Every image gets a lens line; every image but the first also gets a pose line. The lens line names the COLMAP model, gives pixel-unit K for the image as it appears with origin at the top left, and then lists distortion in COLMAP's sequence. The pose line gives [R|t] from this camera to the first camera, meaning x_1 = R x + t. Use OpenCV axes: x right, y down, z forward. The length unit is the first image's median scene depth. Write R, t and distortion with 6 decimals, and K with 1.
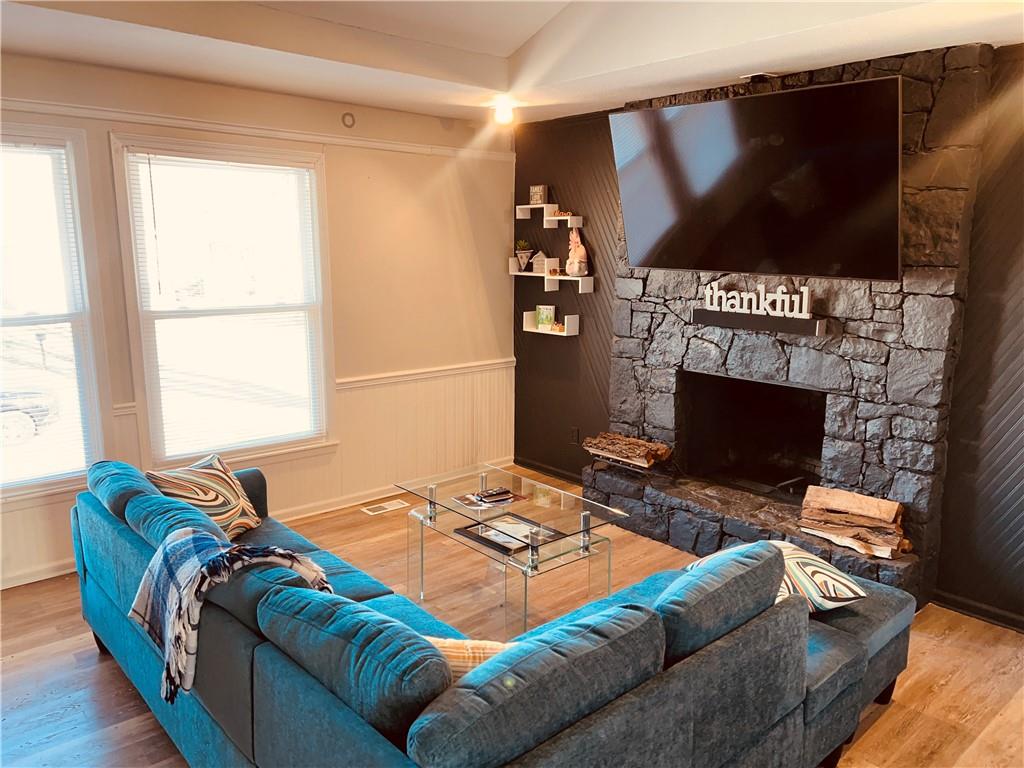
lens RADIAL K [[770.6, 0, 509.7], [0, 770.6, 378.7], [0, 0, 1]] dist [0.043256, -0.018125]
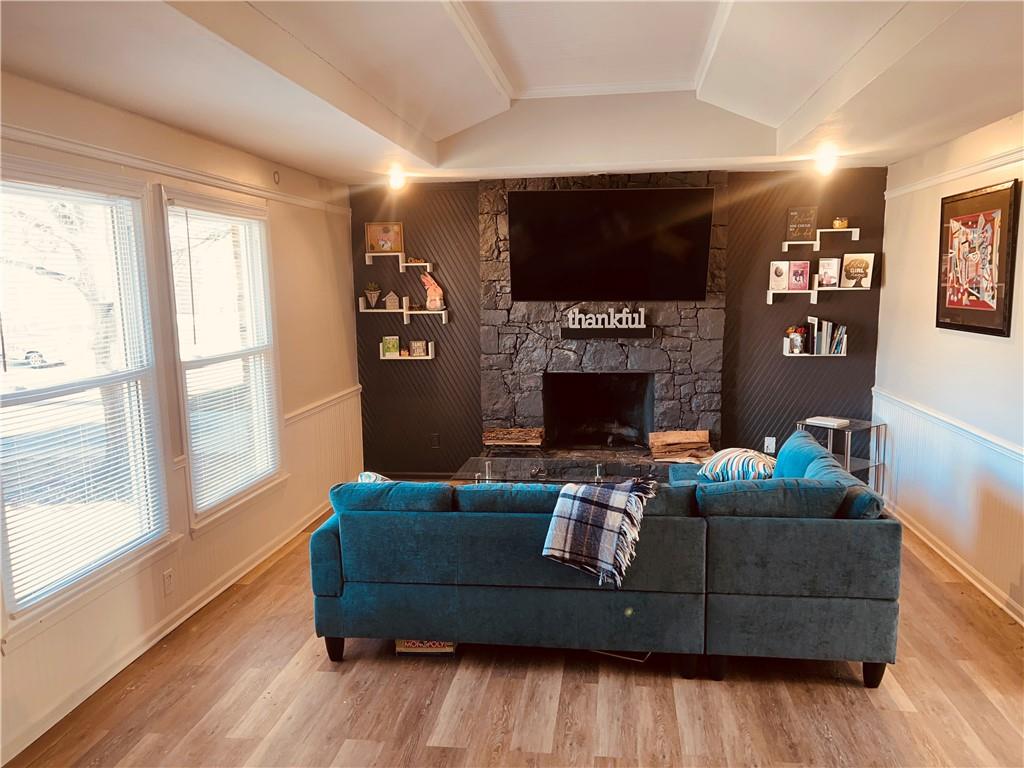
lens RADIAL K [[770.6, 0, 516.0], [0, 770.6, 392.3], [0, 0, 1]] dist [0.043256, -0.018125]
pose [[0.757157, -0.115213, 0.642993, -0.776855], [0.133972, 0.990788, 0.019773, -0.011830], [-0.639348, 0.071172, 0.765617, -0.033414]]
